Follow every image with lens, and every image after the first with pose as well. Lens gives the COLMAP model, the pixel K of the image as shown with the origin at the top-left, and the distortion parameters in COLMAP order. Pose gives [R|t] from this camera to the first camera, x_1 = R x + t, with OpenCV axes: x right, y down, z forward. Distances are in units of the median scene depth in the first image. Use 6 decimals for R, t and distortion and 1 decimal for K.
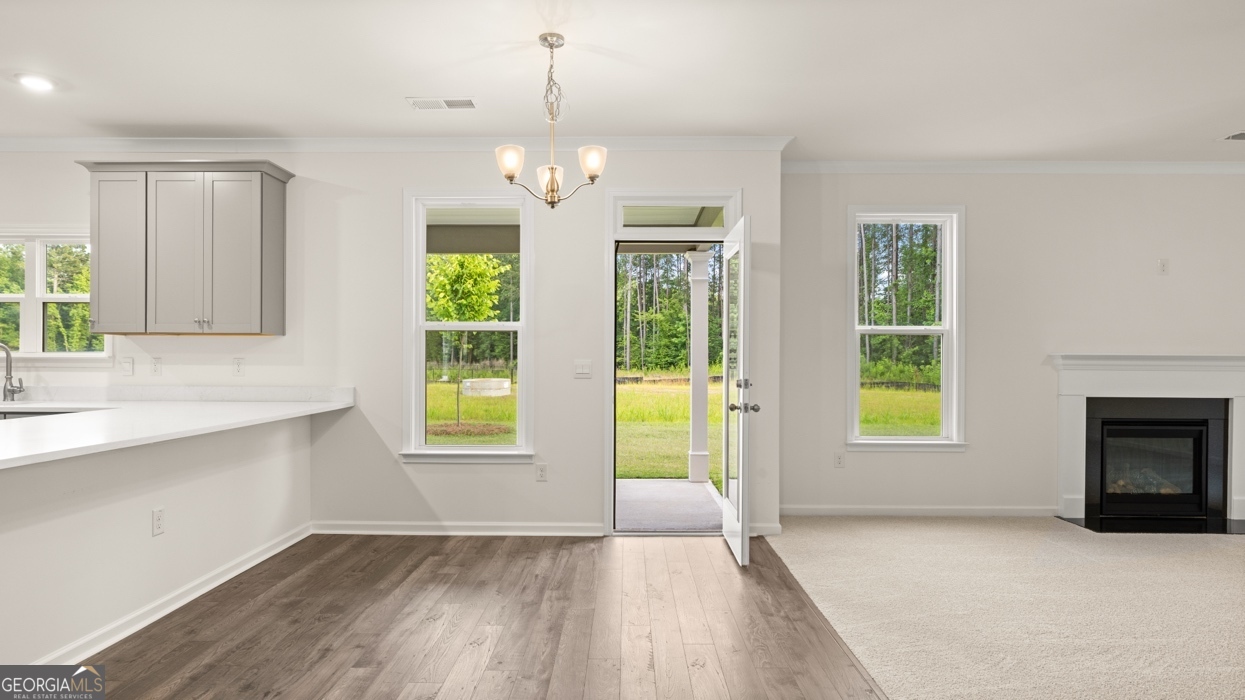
lens RADIAL K [[684.9, 0, 619.0], [0, 684.9, 362.8], [0, 0, 1]] dist [0.000179, -0.000559]
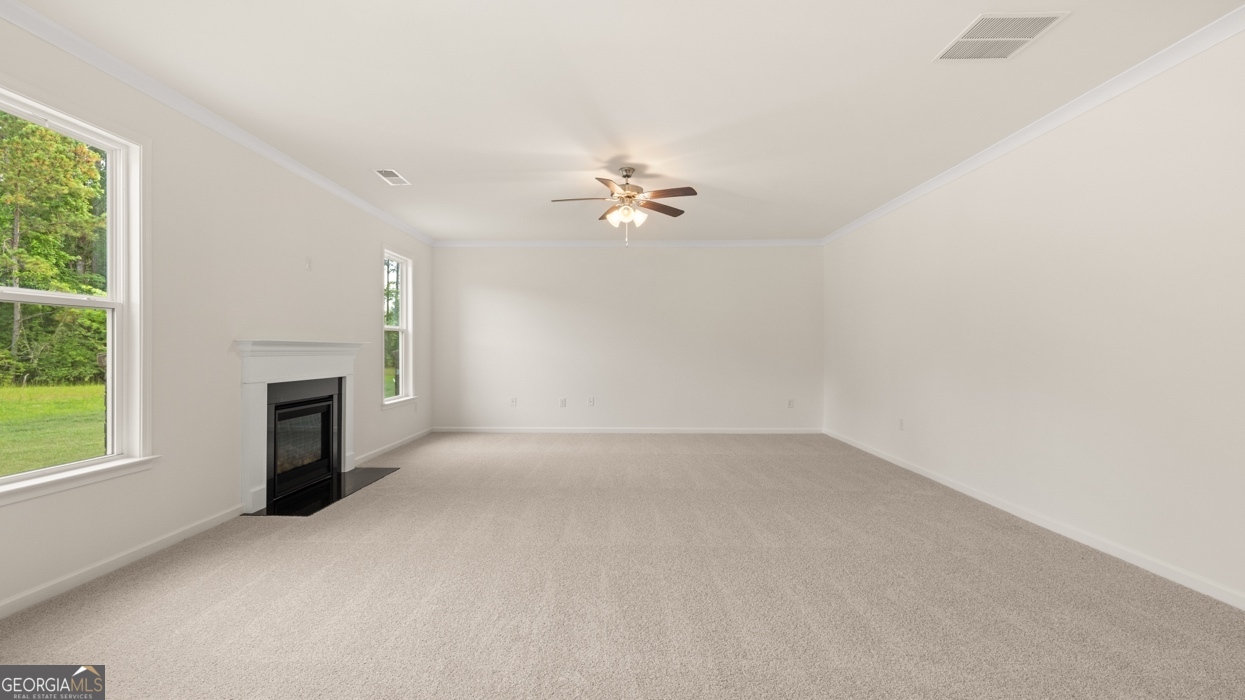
lens RADIAL K [[517.2, 0, 622.5], [0, 517.2, 350.0], [0, 0, 1]] dist [0.000944, 0.000245]
pose [[-0.011983, -0.004337, 0.999919, -0.066283], [0.000444, 0.999990, 0.004343, -0.000964], [-0.999928, 0.000496, -0.011981, 0.496512]]
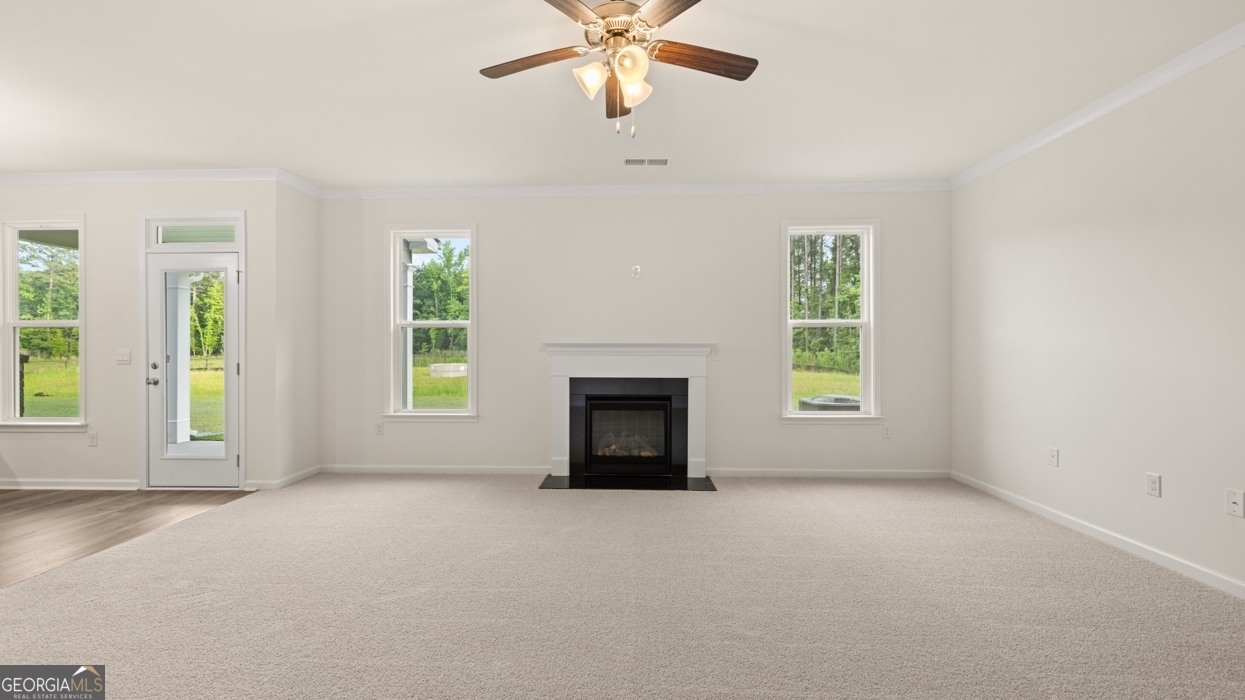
lens RADIAL K [[517.2, 0, 622.5], [0, 517.2, 350.0], [0, 0, 1]] dist [0.000944, 0.000245]
pose [[0.999583, -0.004974, -0.028437, 0.800907], [0.004922, 0.999986, -0.001900, 0.002730], [0.028446, 0.001759, 0.999594, 0.071589]]
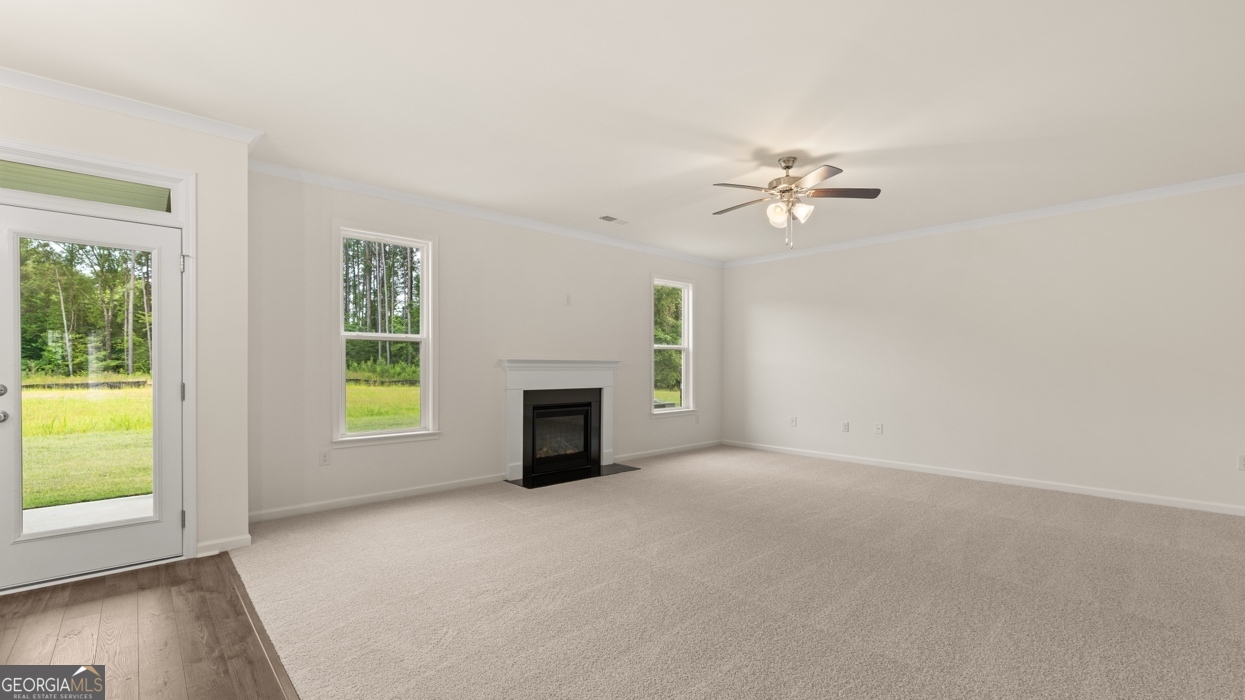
lens RADIAL K [[533.2, 0, 623.5], [0, 533.2, 365.9], [0, 0, 1]] dist [0.000055, 0.000065]
pose [[0.721103, -0.003404, 0.692820, 0.086011], [0.002443, 0.999994, 0.002370, -0.000712], [-0.692824, -0.000017, 0.721107, 0.089181]]
